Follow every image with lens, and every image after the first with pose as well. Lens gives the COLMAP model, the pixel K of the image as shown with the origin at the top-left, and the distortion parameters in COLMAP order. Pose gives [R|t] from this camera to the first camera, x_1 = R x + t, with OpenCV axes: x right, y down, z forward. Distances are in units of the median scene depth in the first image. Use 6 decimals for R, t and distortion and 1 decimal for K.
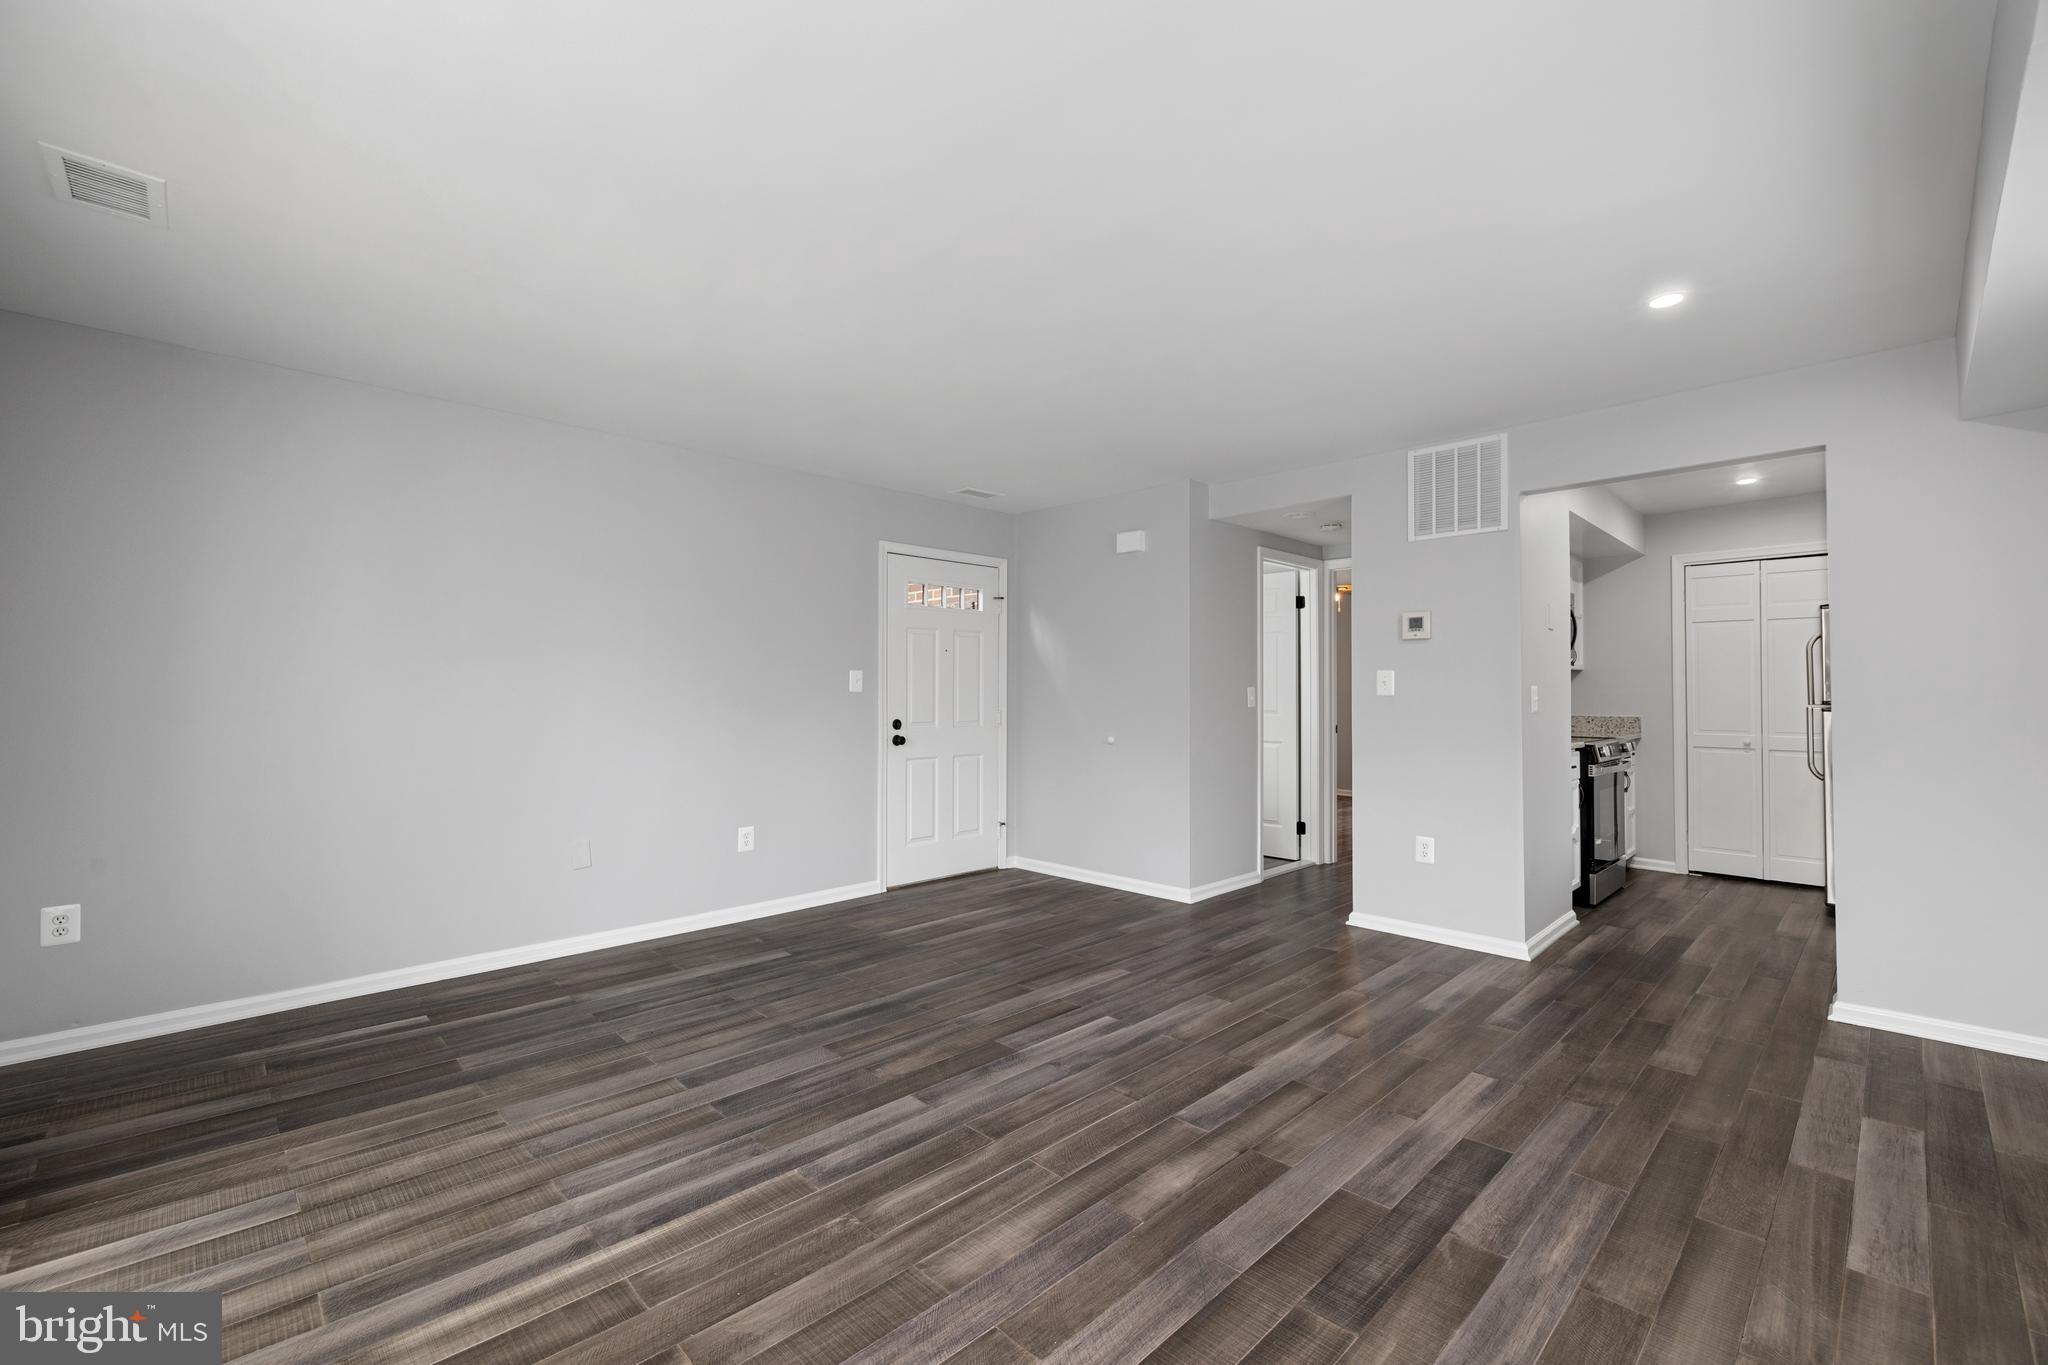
lens RADIAL K [[864.0, 0, 1026.6], [0, 864.0, 673.3], [0, 0, 1]] dist [0.001945, 0.000062]
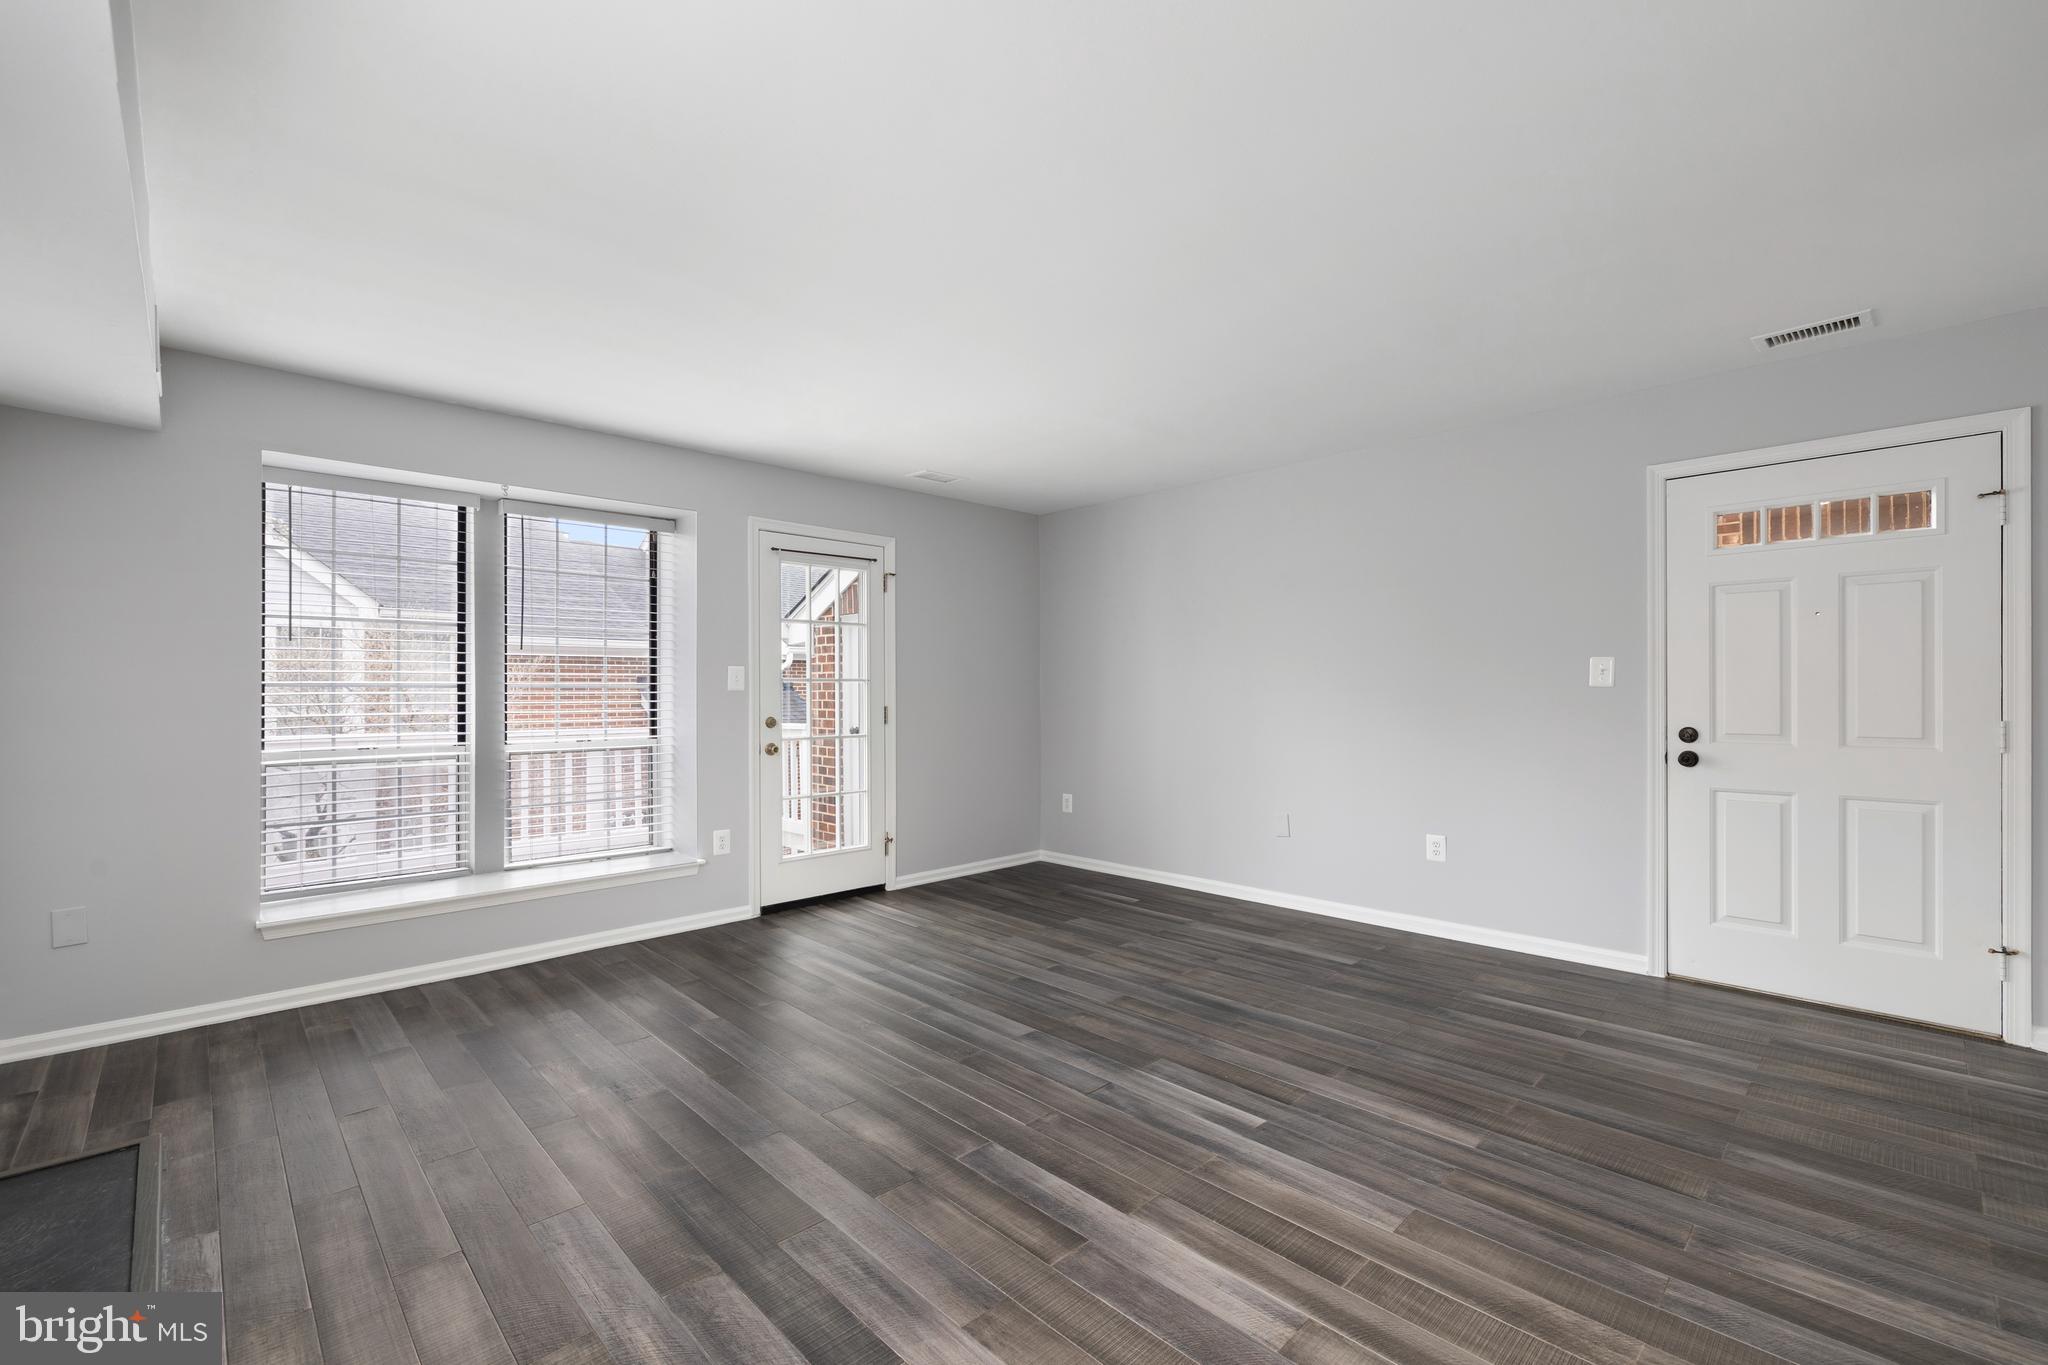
lens RADIAL K [[870.8, 0, 1019.9], [0, 870.8, 696.0], [0, 0, 1]] dist [0.000965, -0.000254]
pose [[-0.011822, 0.003630, -0.999924, 0.851333], [0.028047, 0.999601, 0.003297, 0.021096], [0.999537, -0.028006, -0.011919, 0.809809]]
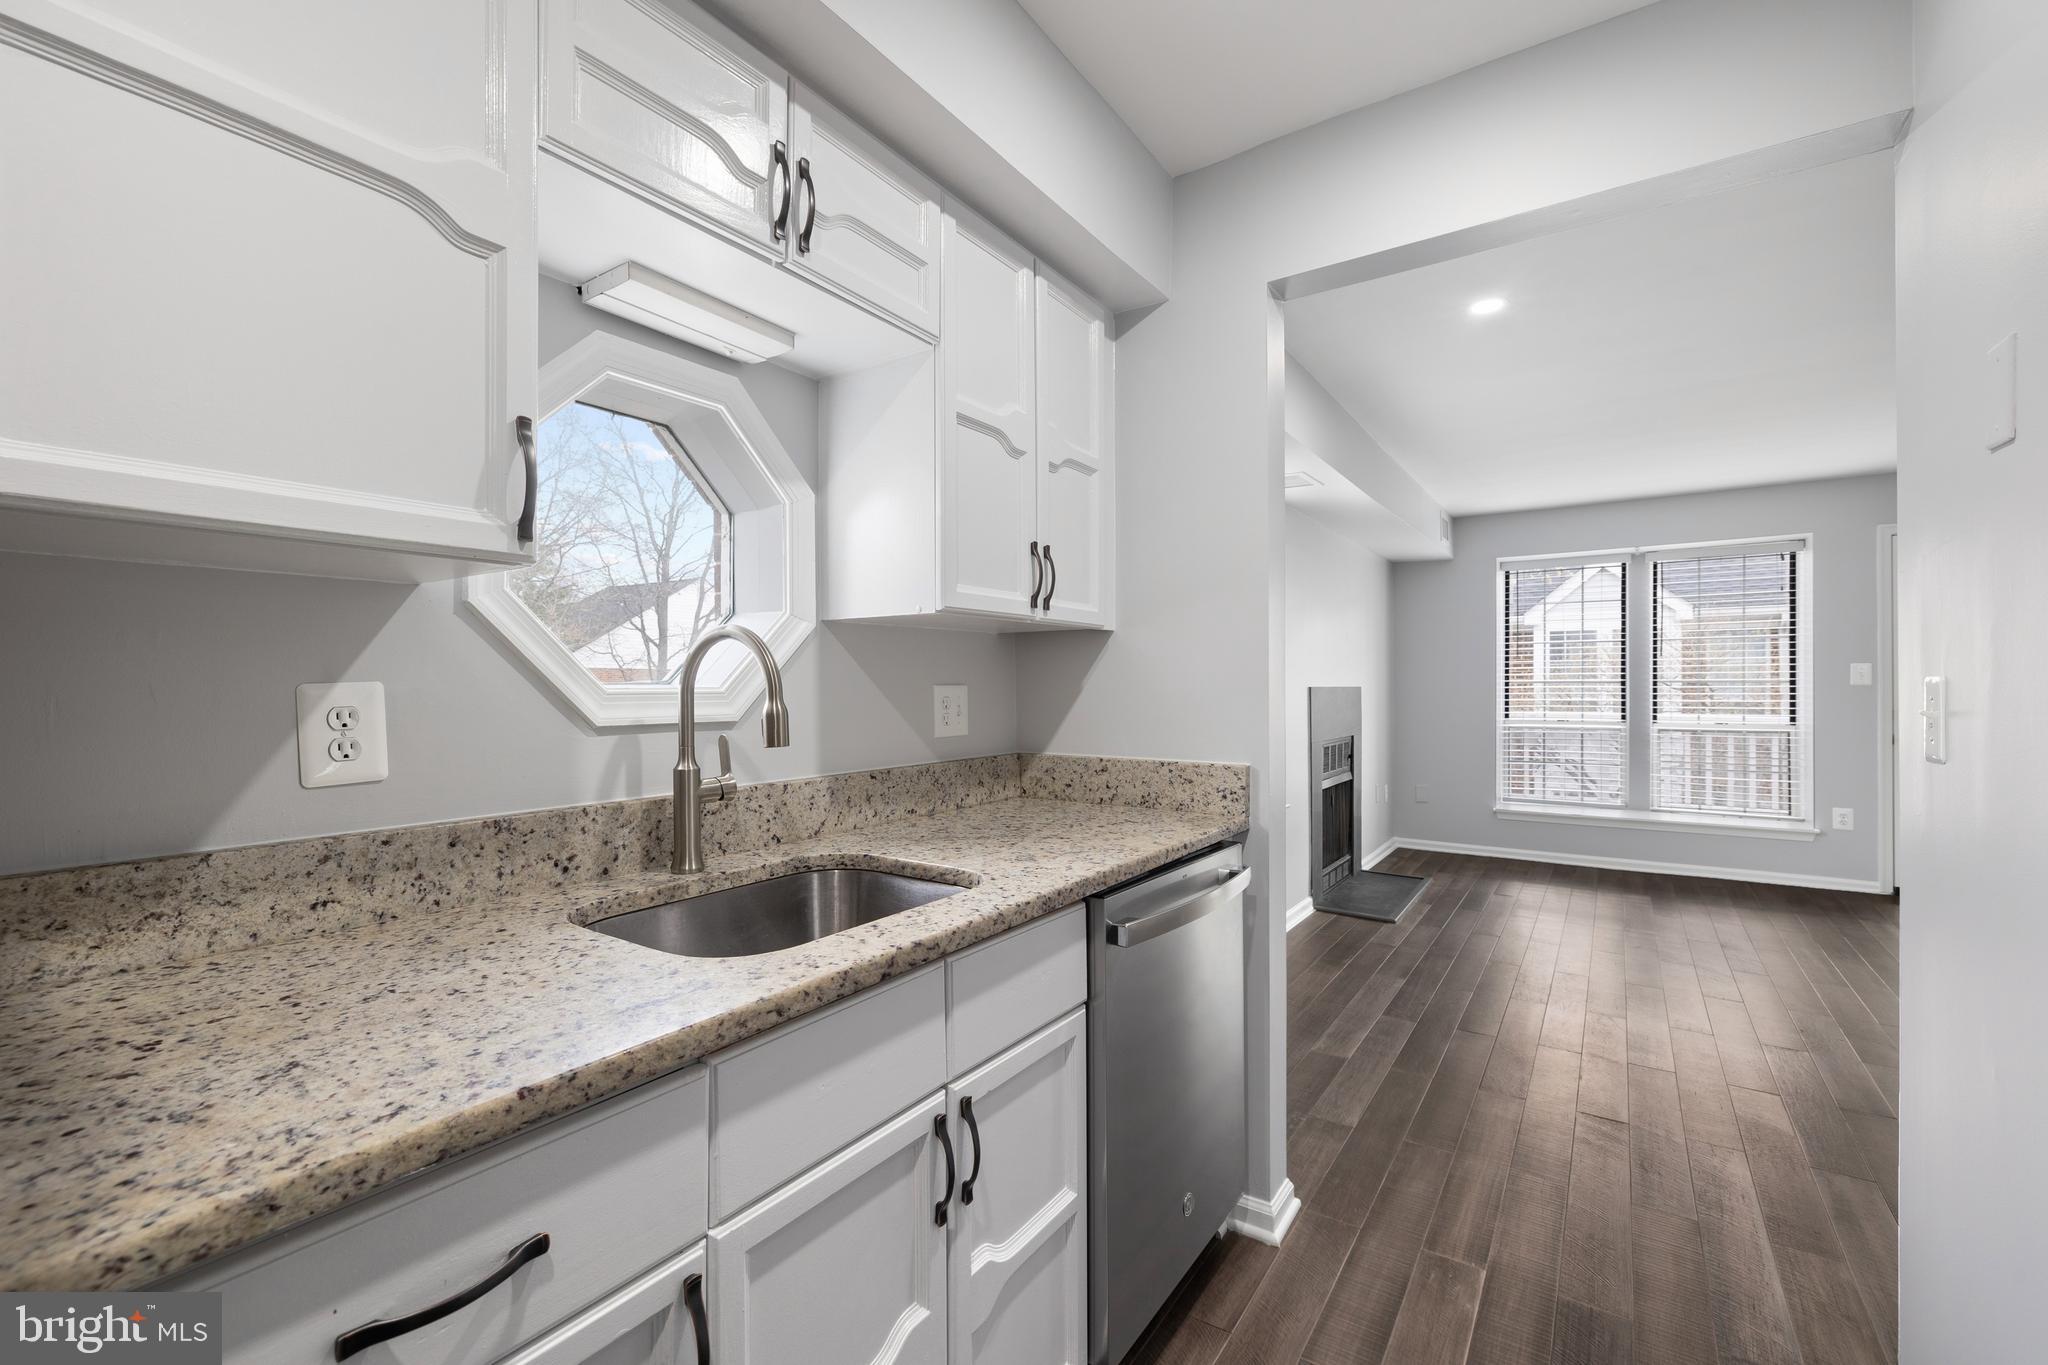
lens RADIAL K [[864.7, 0, 1017.7], [0, 864.7, 684.4], [0, 0, 1]] dist [0.000254, -0.000075]
pose [[-0.982360, 0.003765, -0.186960, 1.229443], [0.008662, 0.999640, -0.025380, 0.029082], [0.186797, -0.026551, -0.982040, 1.571869]]
